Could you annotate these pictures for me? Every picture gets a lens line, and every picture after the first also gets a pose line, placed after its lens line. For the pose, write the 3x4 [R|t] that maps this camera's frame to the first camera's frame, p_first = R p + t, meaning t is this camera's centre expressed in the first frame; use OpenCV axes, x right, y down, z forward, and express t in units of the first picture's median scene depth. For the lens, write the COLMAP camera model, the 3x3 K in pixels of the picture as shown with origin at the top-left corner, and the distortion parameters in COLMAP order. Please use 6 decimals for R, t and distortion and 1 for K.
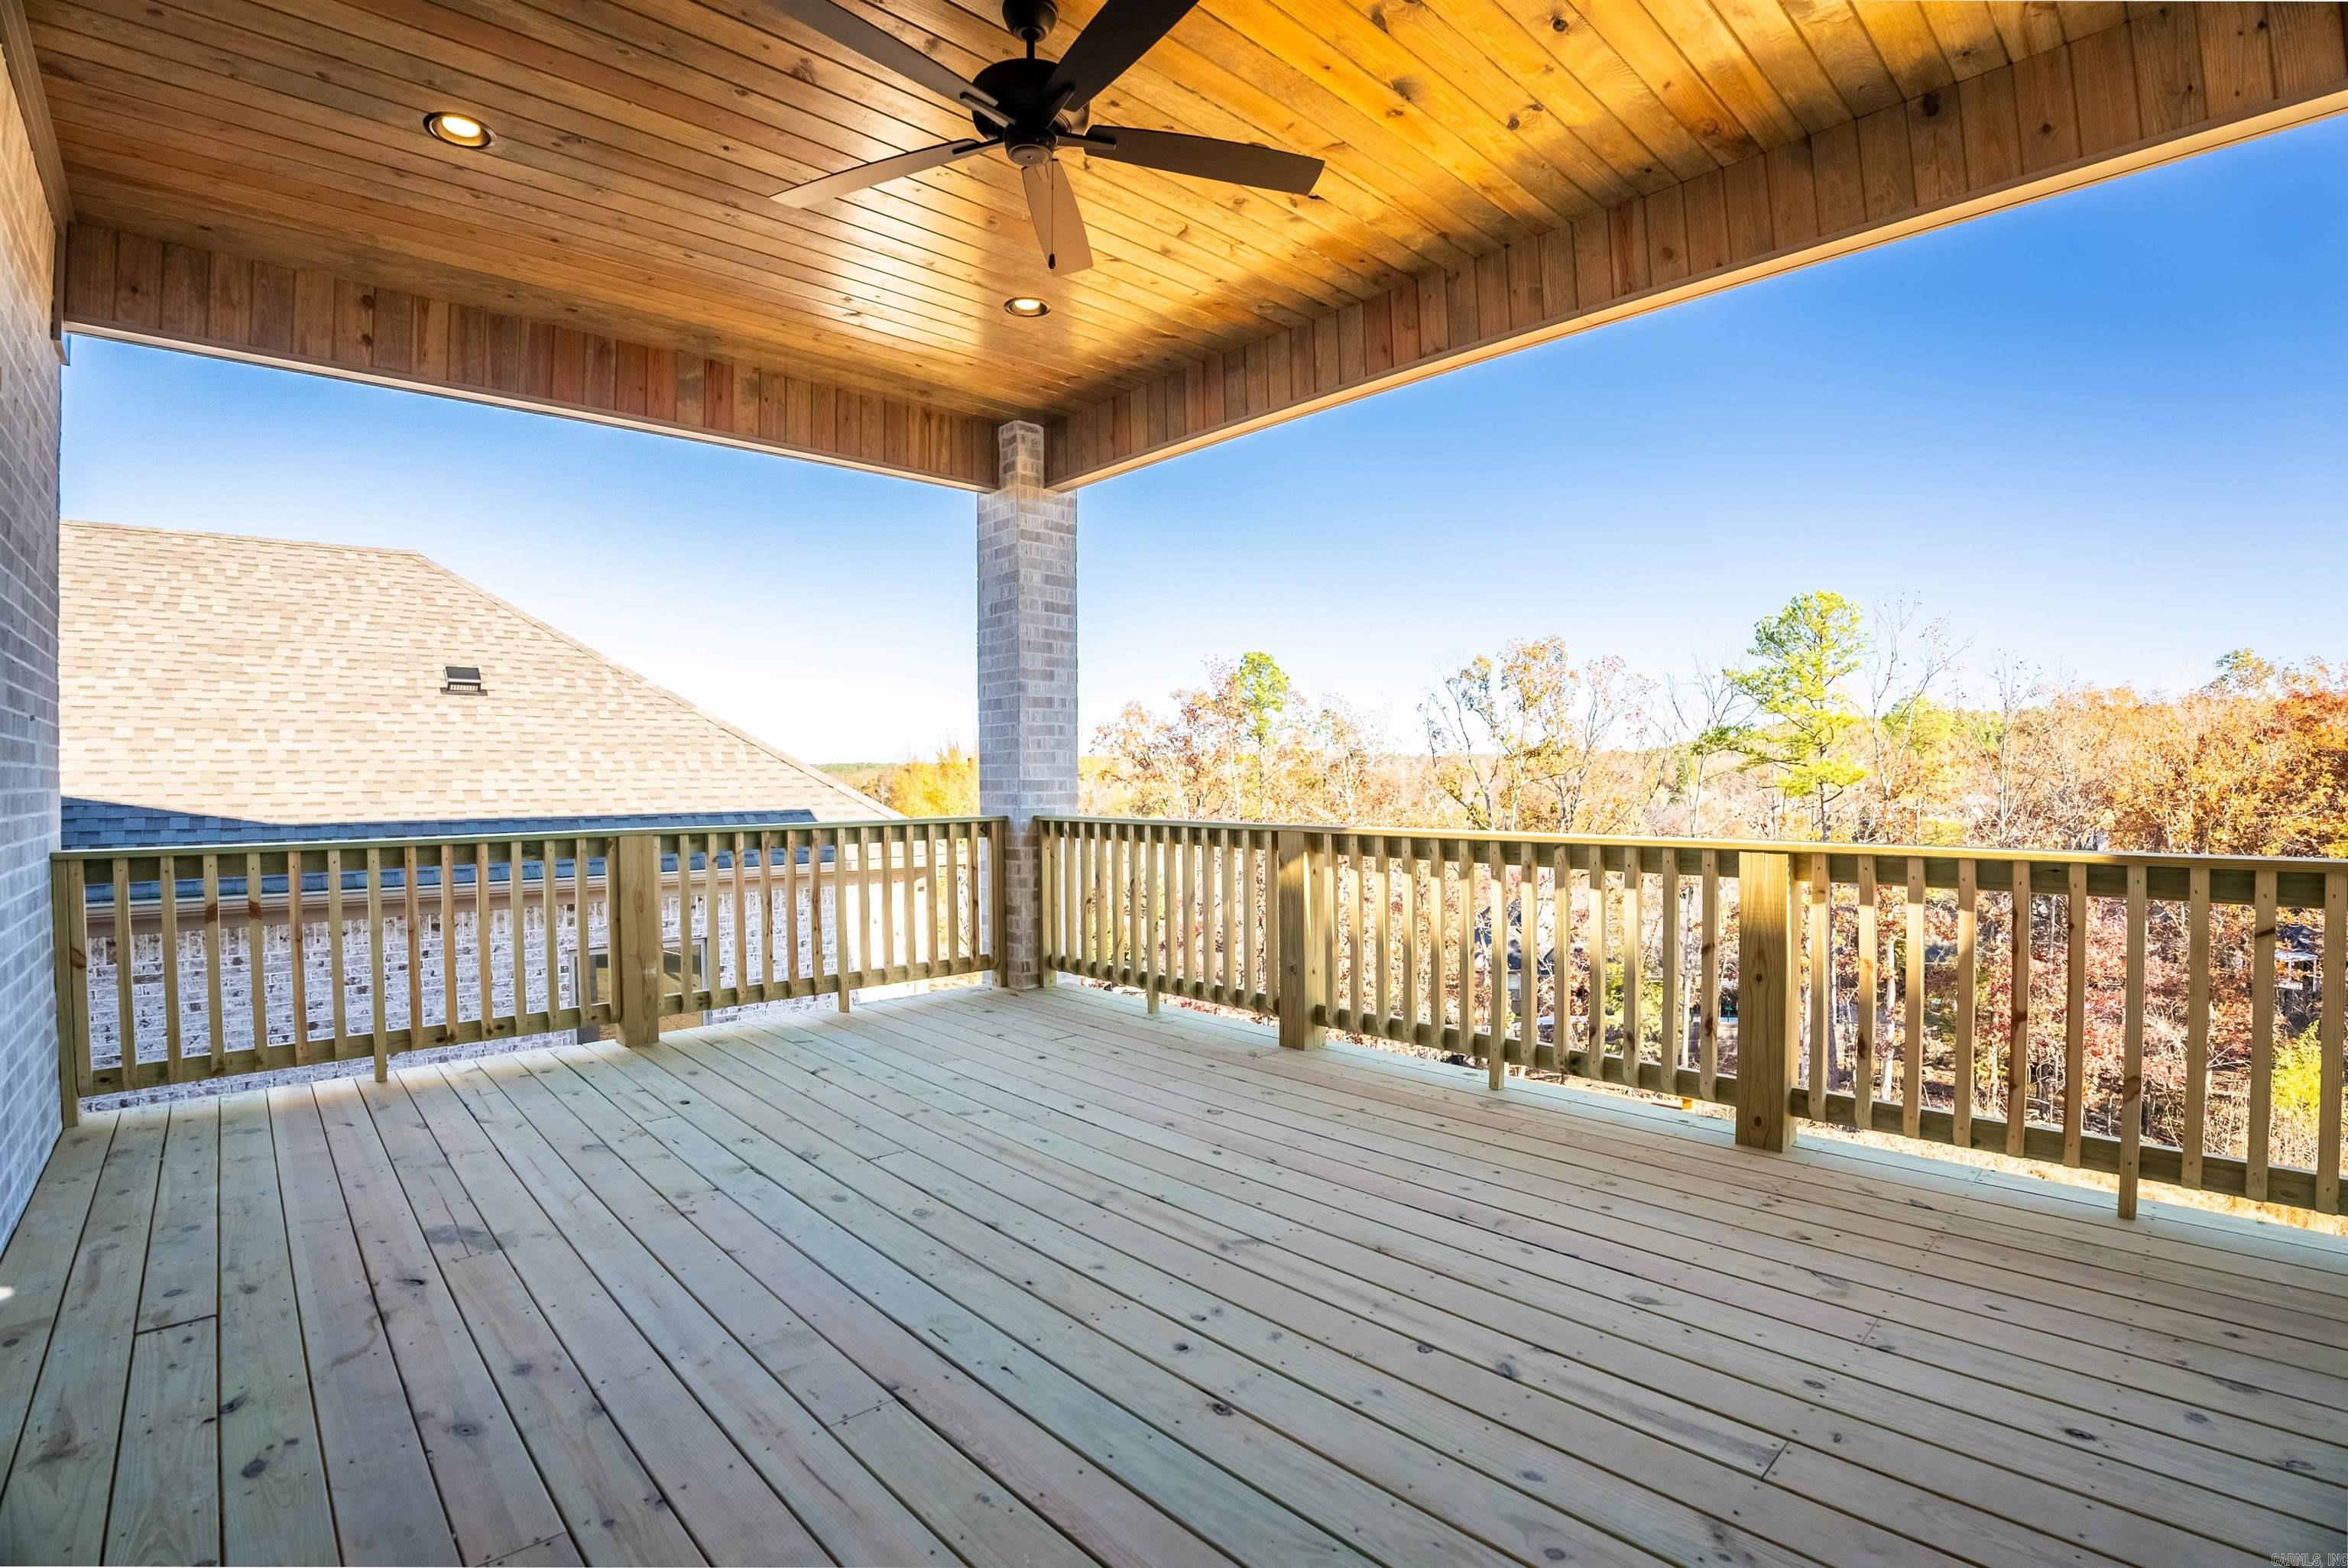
lens RADIAL K [[1036.2, 0, 1179.7], [0, 1036.2, 787.1], [0, 0, 1]] dist [-0.010432, 0.001450]
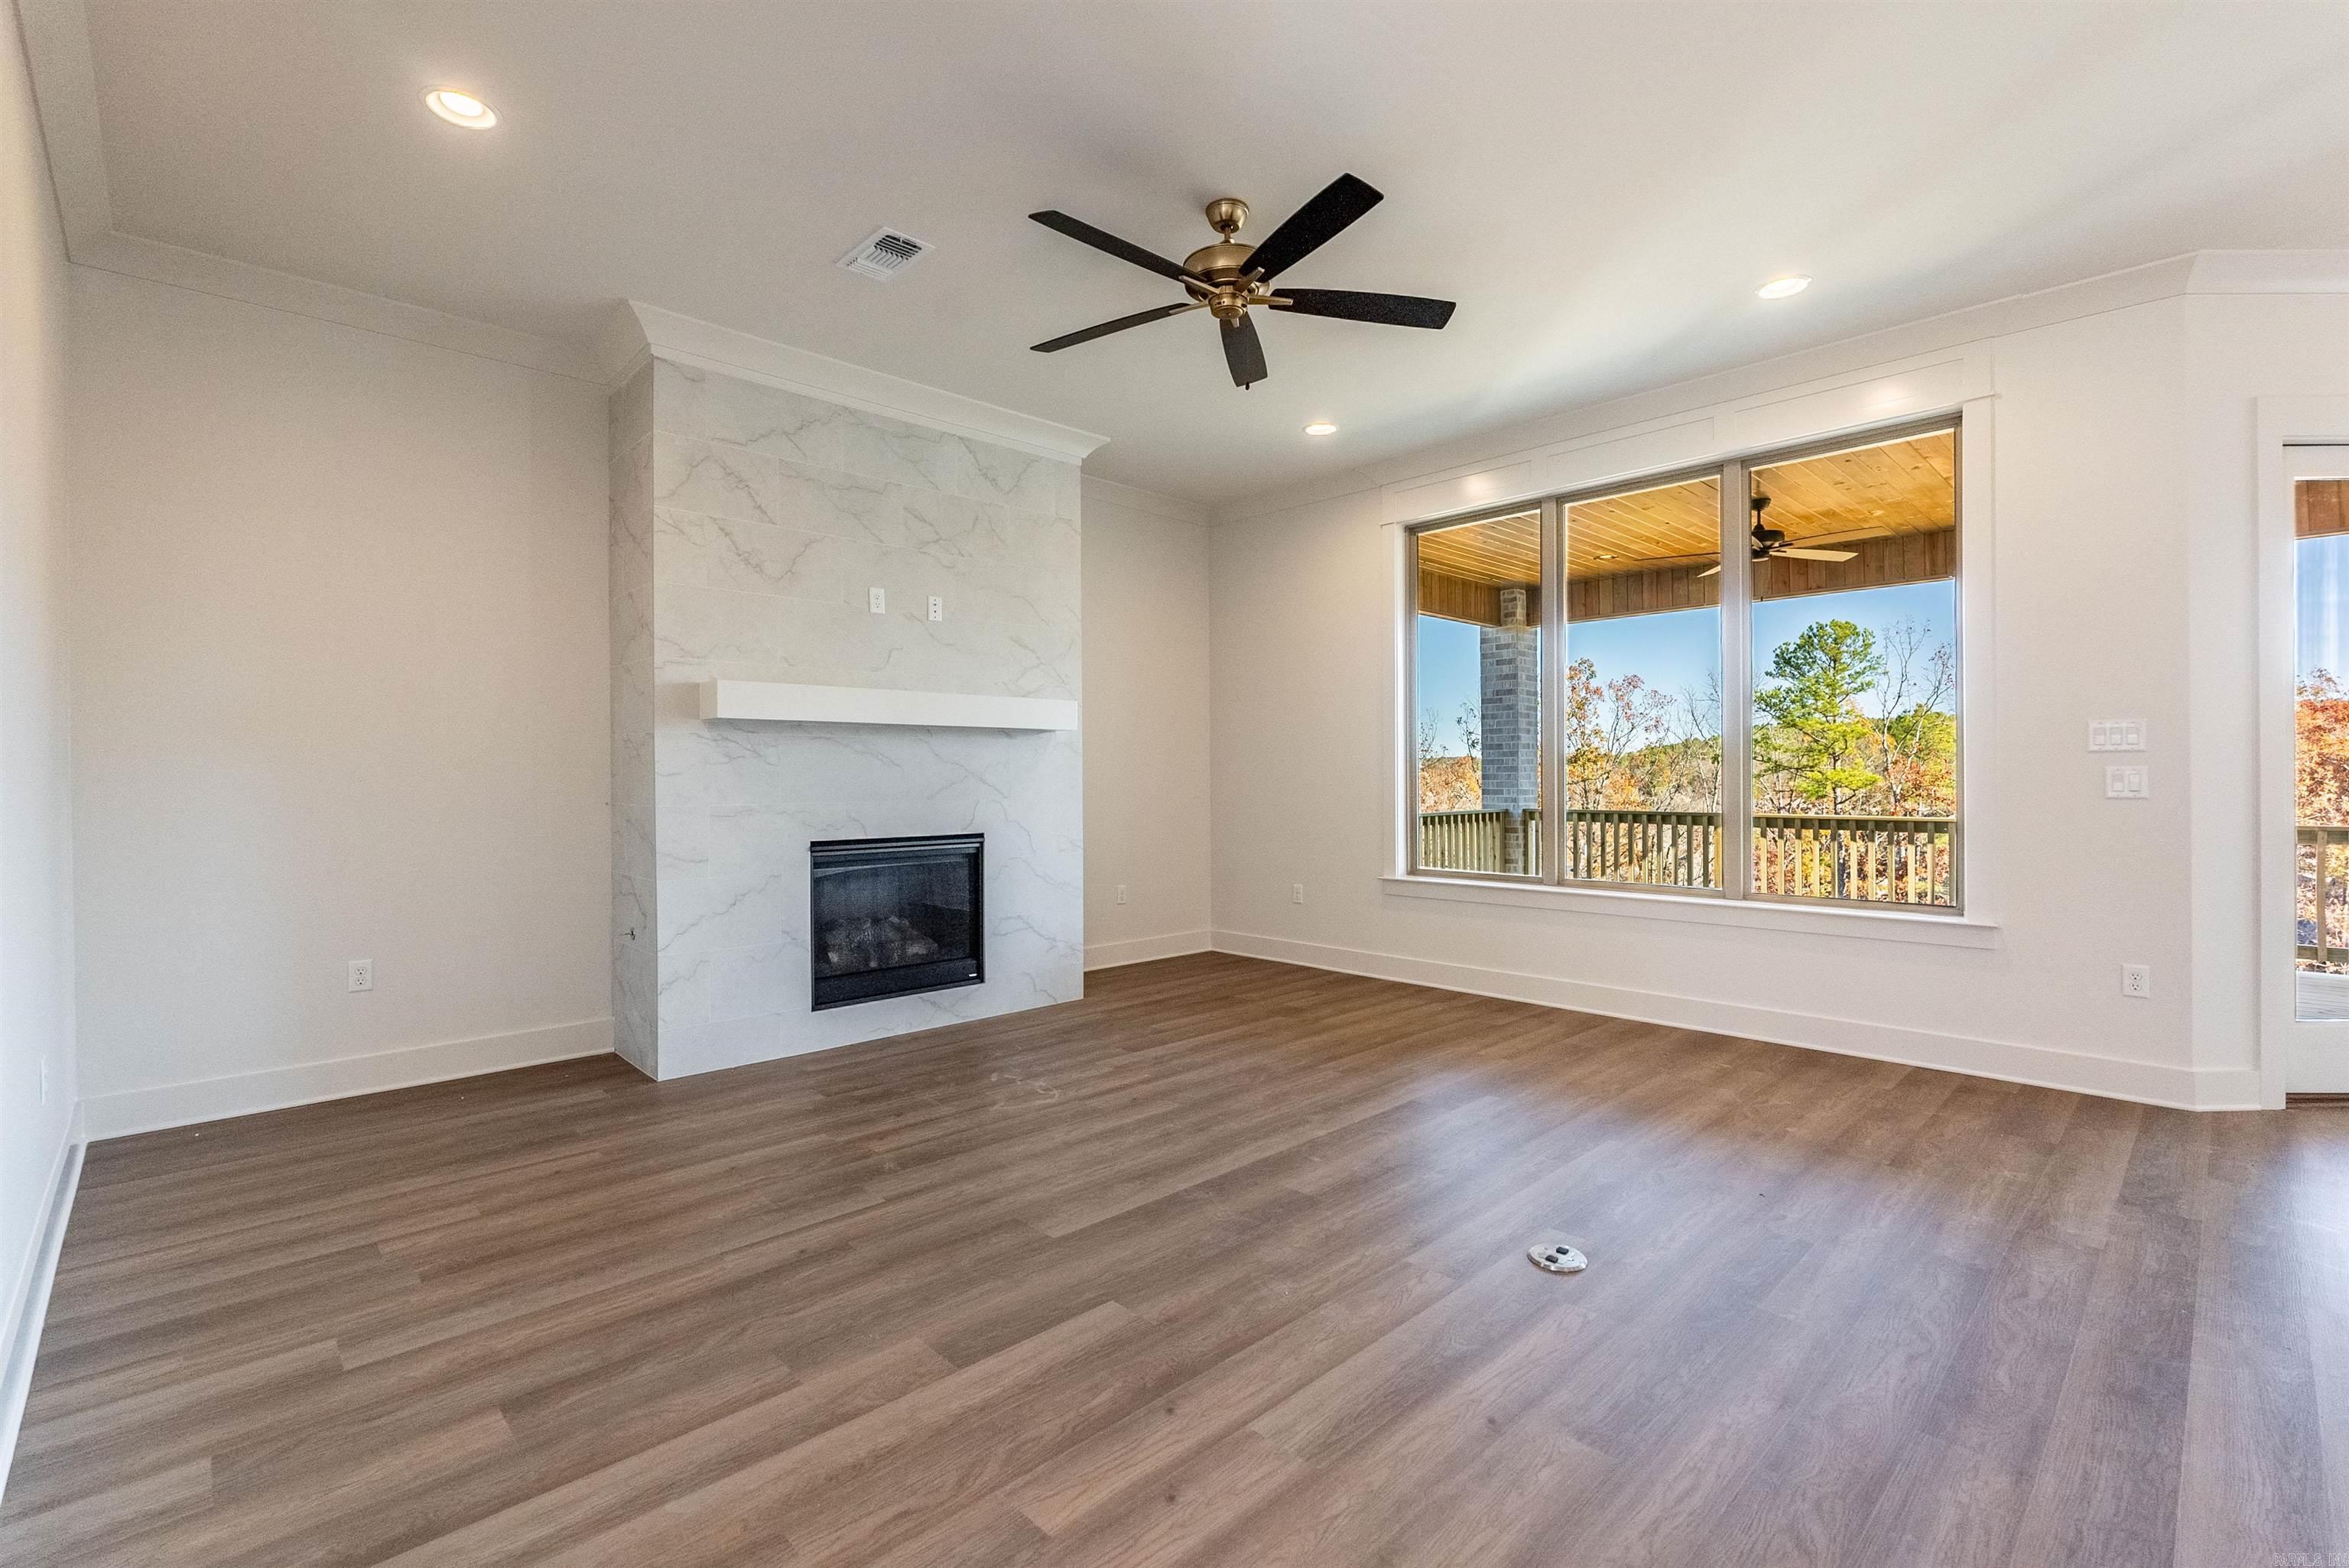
lens RADIAL K [[1036.6, 0, 1161.5], [0, 1036.6, 780.7], [0, 0, 1]] dist [-0.010432, 0.001450]
pose [[0.999929, 0.002164, 0.011676, -0.368836], [-0.002060, 0.999958, -0.008893, -0.001739], [-0.011695, 0.008869, 0.999892, -0.369494]]
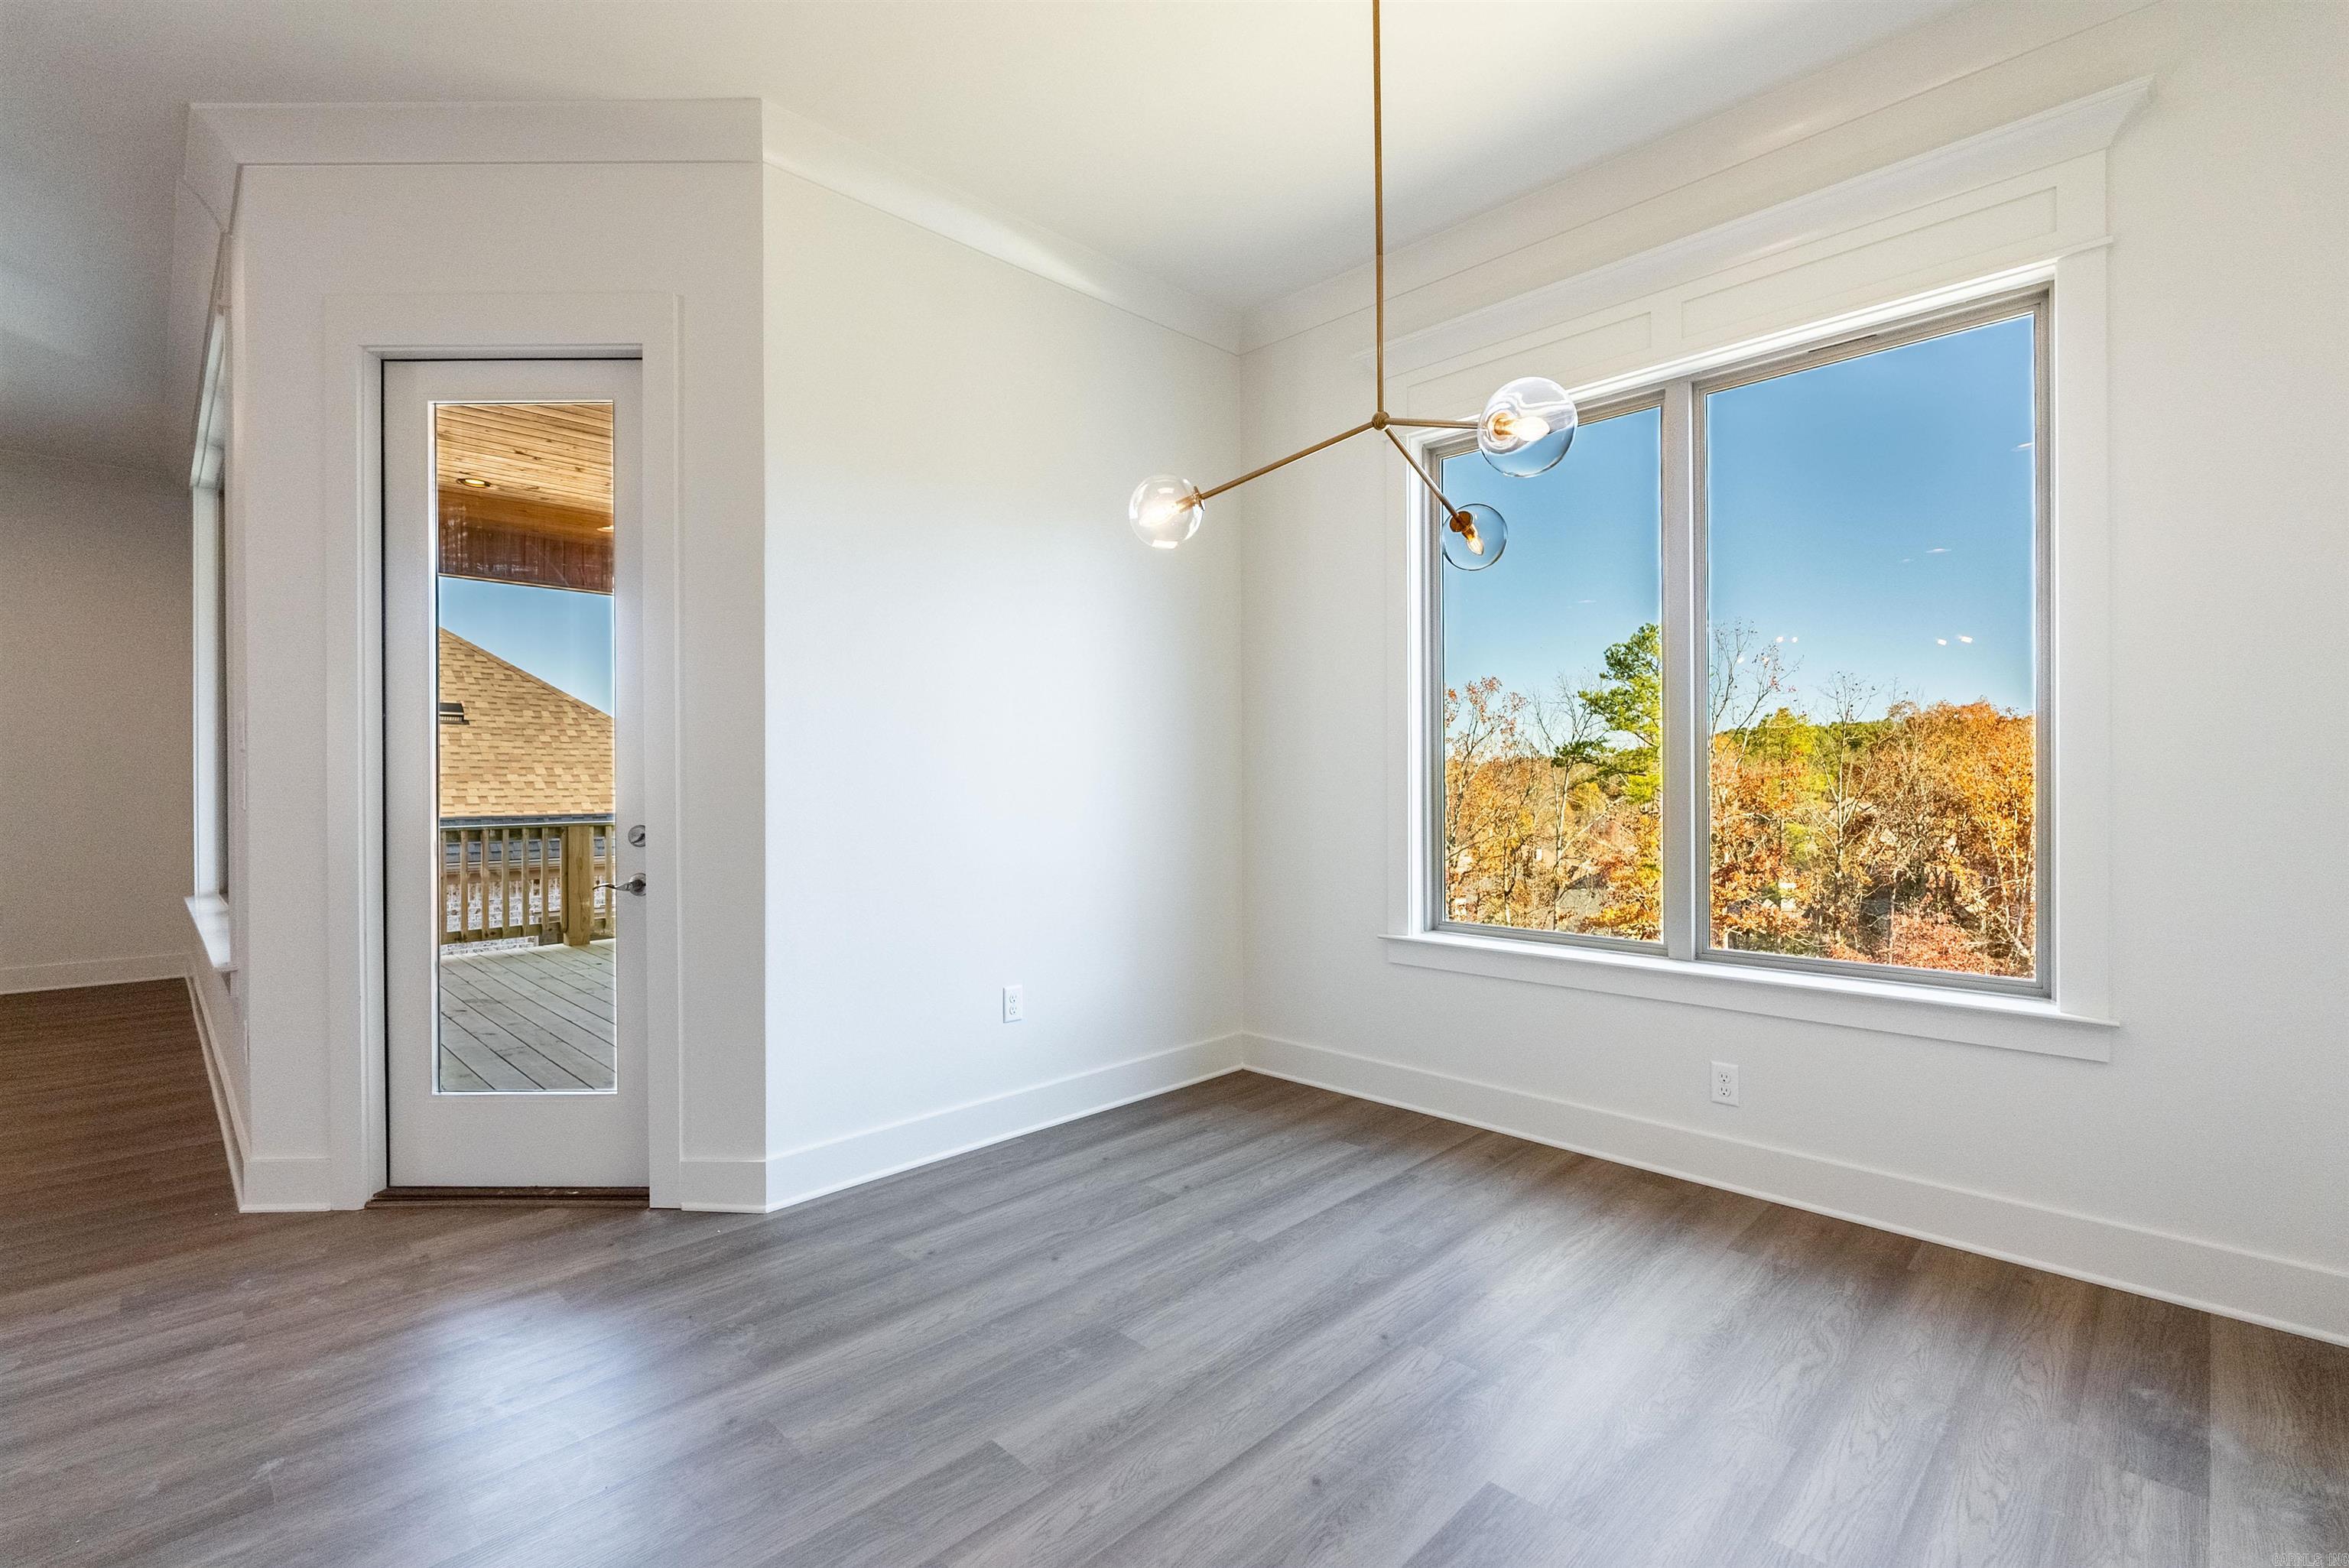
lens RADIAL K [[1036.6, 0, 1183.2], [0, 1036.6, 774.2], [0, 0, 1]] dist [-0.010432, 0.001450]
pose [[0.999562, 0.002971, 0.029460, 0.174020], [-0.002440, 0.999834, -0.018054, -0.005250], [-0.029509, 0.017974, 0.999403, -0.304305]]
